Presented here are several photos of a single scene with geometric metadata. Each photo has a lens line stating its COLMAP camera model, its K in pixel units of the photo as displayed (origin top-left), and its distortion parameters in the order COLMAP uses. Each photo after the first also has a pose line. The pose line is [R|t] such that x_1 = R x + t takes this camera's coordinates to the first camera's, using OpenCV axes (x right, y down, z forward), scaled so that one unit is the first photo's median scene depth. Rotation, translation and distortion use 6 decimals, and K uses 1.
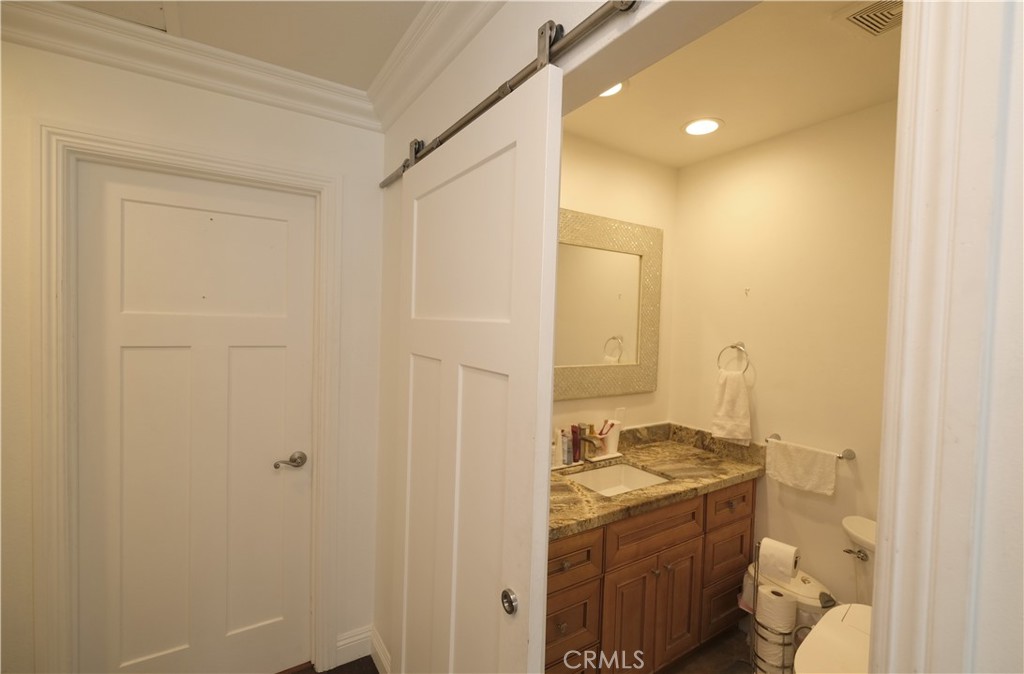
lens RADIAL K [[446.1, 0, 514.1], [0, 446.1, 336.8], [0, 0, 1]] dist [-0.002463, 0.000211]
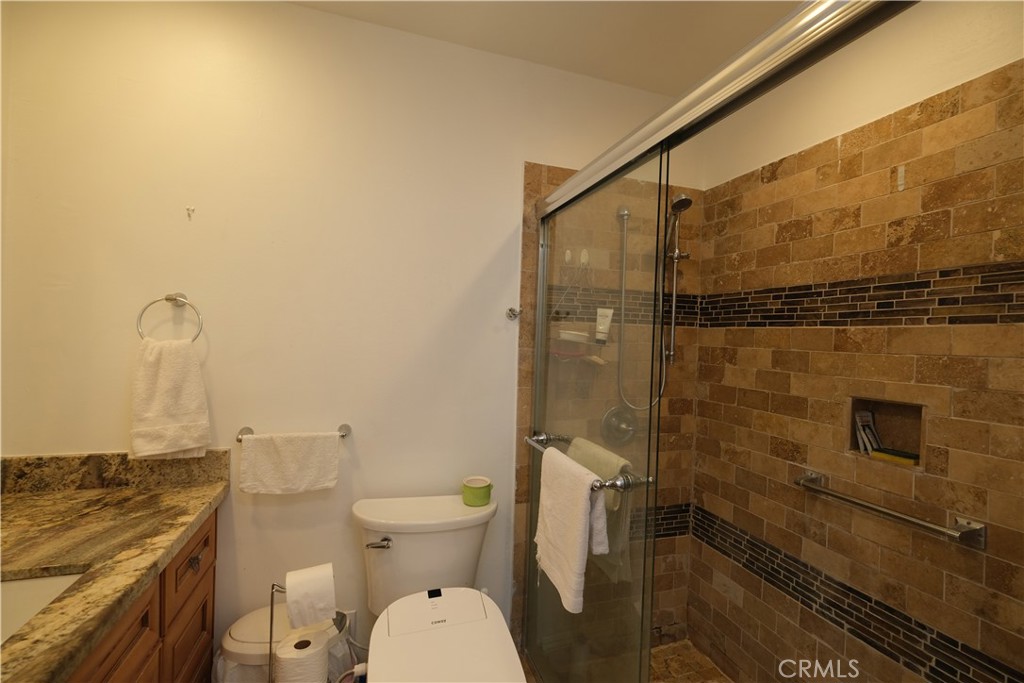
lens RADIAL K [[446.1, 0, 516.2], [0, 446.1, 343.6], [0, 0, 1]] dist [-0.002463, 0.000211]
pose [[0.249691, -0.021231, 0.968093, 0.028356], [0.004963, 0.999775, 0.020646, 0.073873], [-0.968313, -0.000350, 0.249740, 0.411368]]
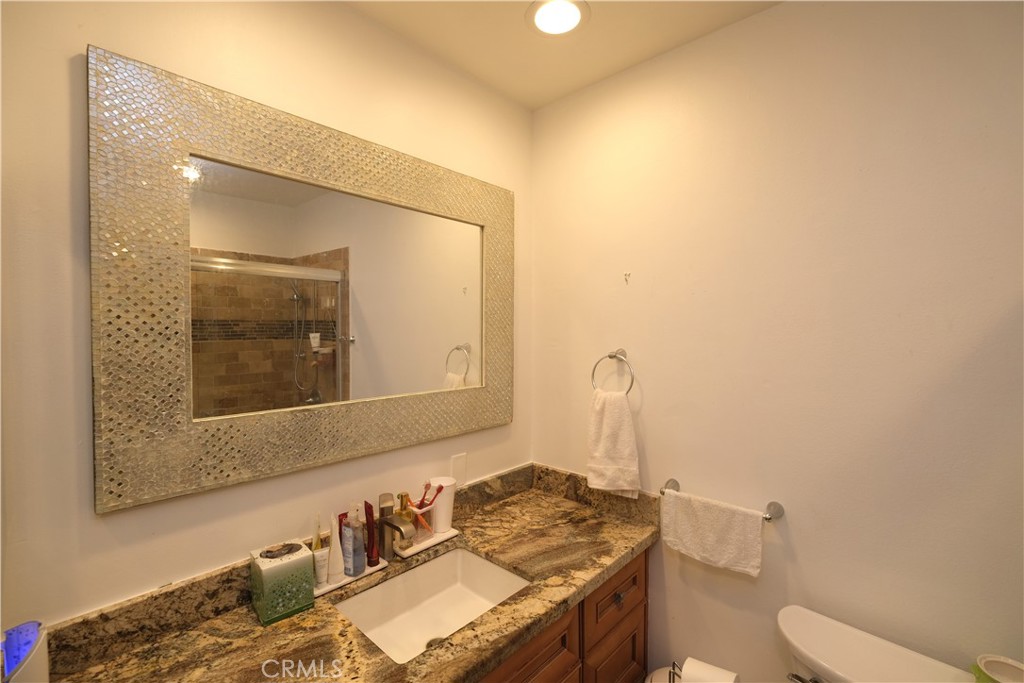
lens RADIAL K [[446.1, 0, 509.1], [0, 446.1, 344.0], [0, 0, 1]] dist [-0.002463, 0.000211]
pose [[0.968738, -0.031899, 0.246028, 0.168895], [0.032804, 0.999462, 0.000423, -0.002542], [-0.245909, 0.007661, 0.969263, 0.372240]]
